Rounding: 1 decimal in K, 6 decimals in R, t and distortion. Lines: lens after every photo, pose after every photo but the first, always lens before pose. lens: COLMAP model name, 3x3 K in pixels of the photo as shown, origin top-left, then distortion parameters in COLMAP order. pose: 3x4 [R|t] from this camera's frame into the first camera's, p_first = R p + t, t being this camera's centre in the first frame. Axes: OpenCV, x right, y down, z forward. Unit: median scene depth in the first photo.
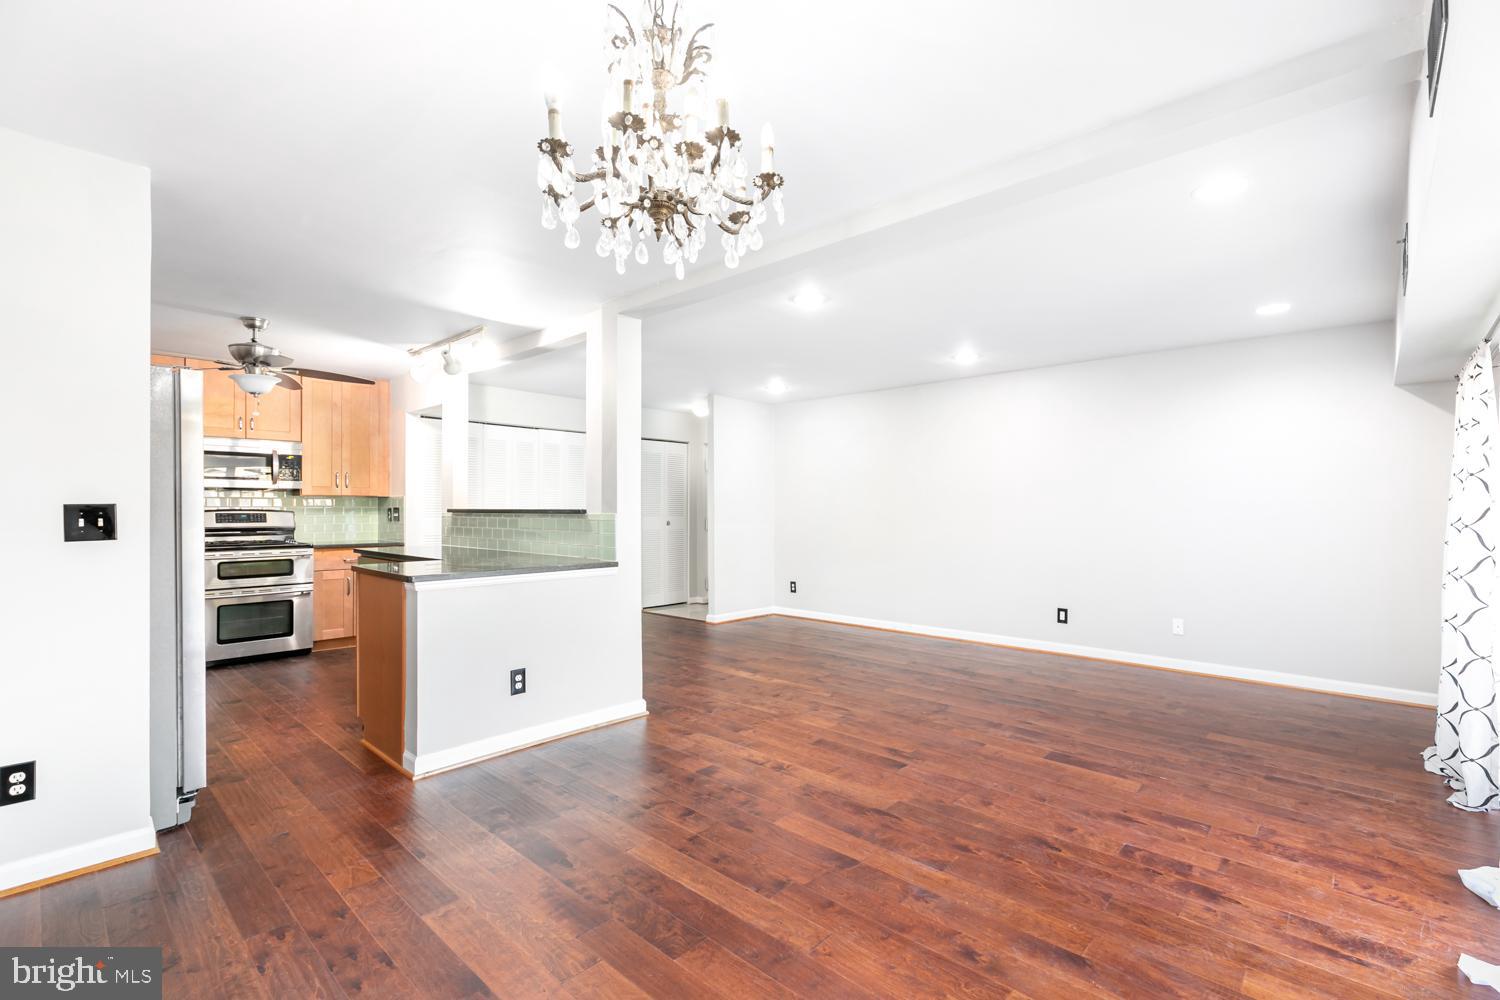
lens RADIAL K [[679.8, 0, 757.3], [0, 679.8, 507.3], [0, 0, 1]] dist [-0.001135, -0.002138]
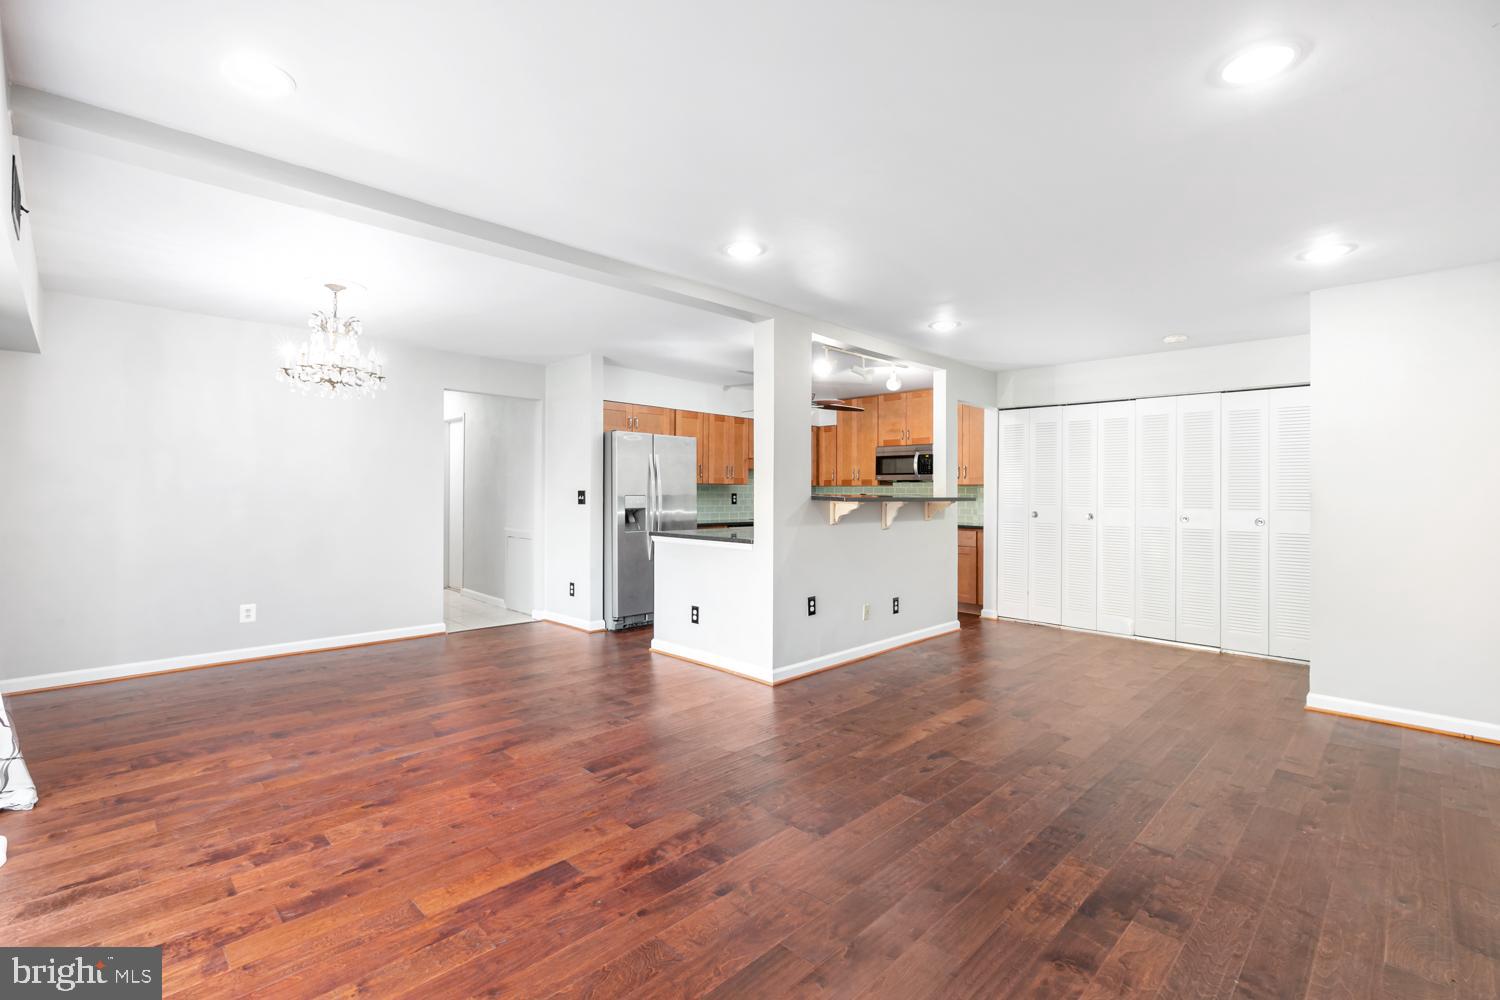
lens RADIAL K [[679.8, 0, 726.5], [0, 679.8, 489.8], [0, 0, 1]] dist [-0.001135, -0.002138]
pose [[-0.073144, -0.012030, -0.997249, 0.816383], [-0.008726, 0.999897, -0.011422, 0.010385], [0.997283, 0.007866, -0.073241, 0.913383]]
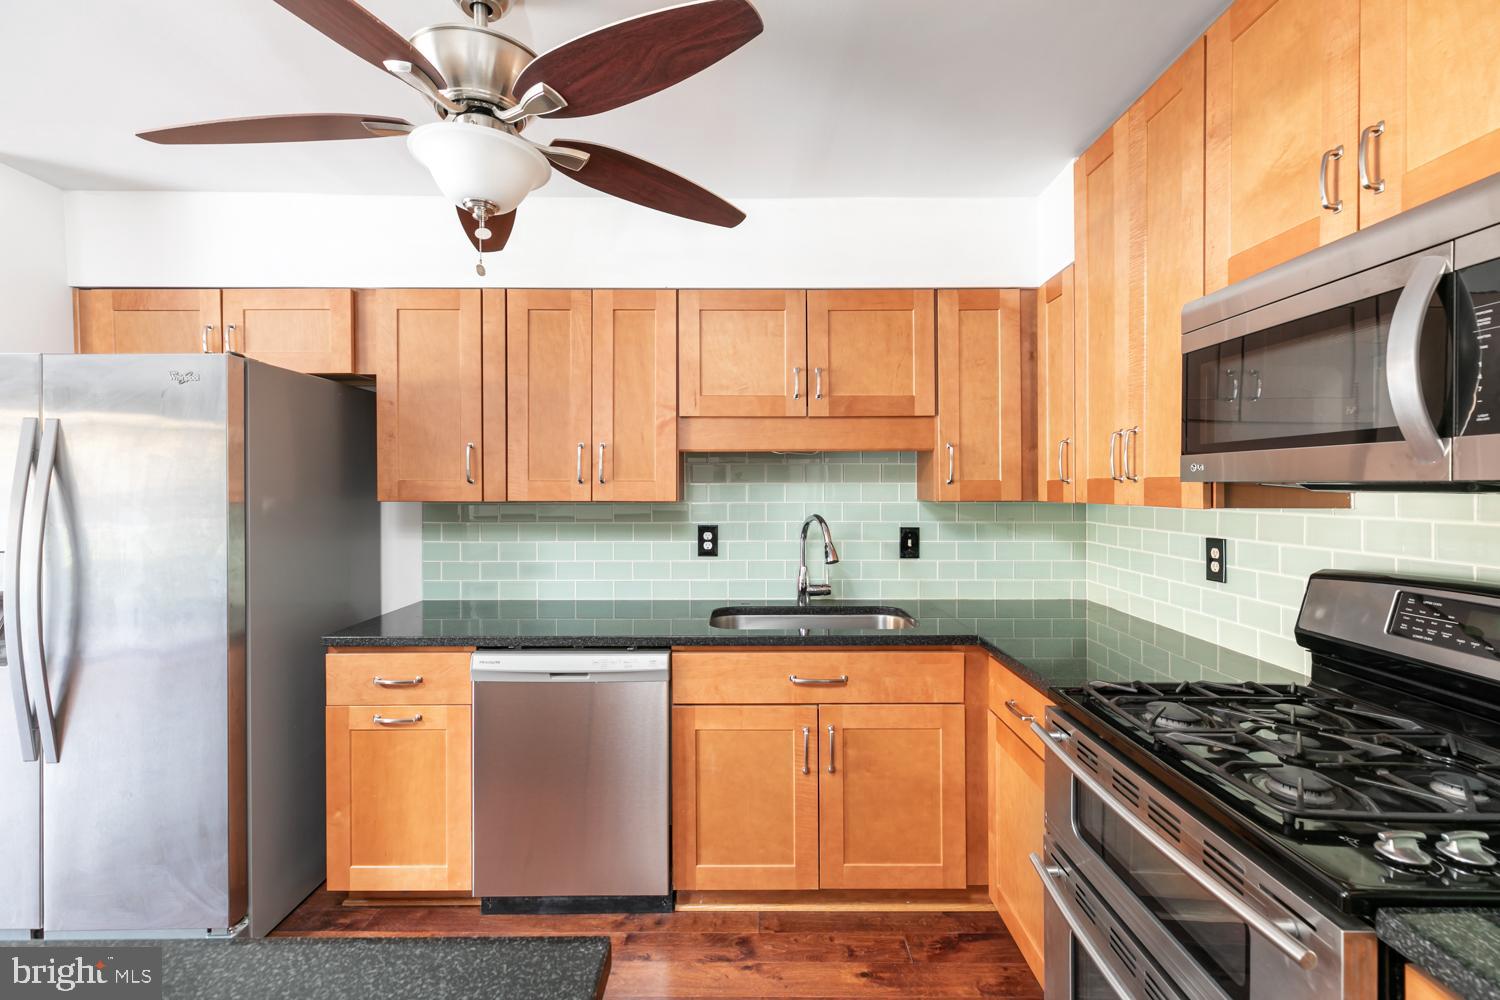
lens RADIAL K [[679.8, 0, 763.5], [0, 679.8, 488.8], [0, 0, 1]] dist [-0.001135, -0.002138]
pose [[-0.748618, 0.005296, -0.662980, -0.614135], [0.001805, 0.999981, 0.005950, -0.037617], [0.662999, 0.003258, -0.748613, 1.288588]]
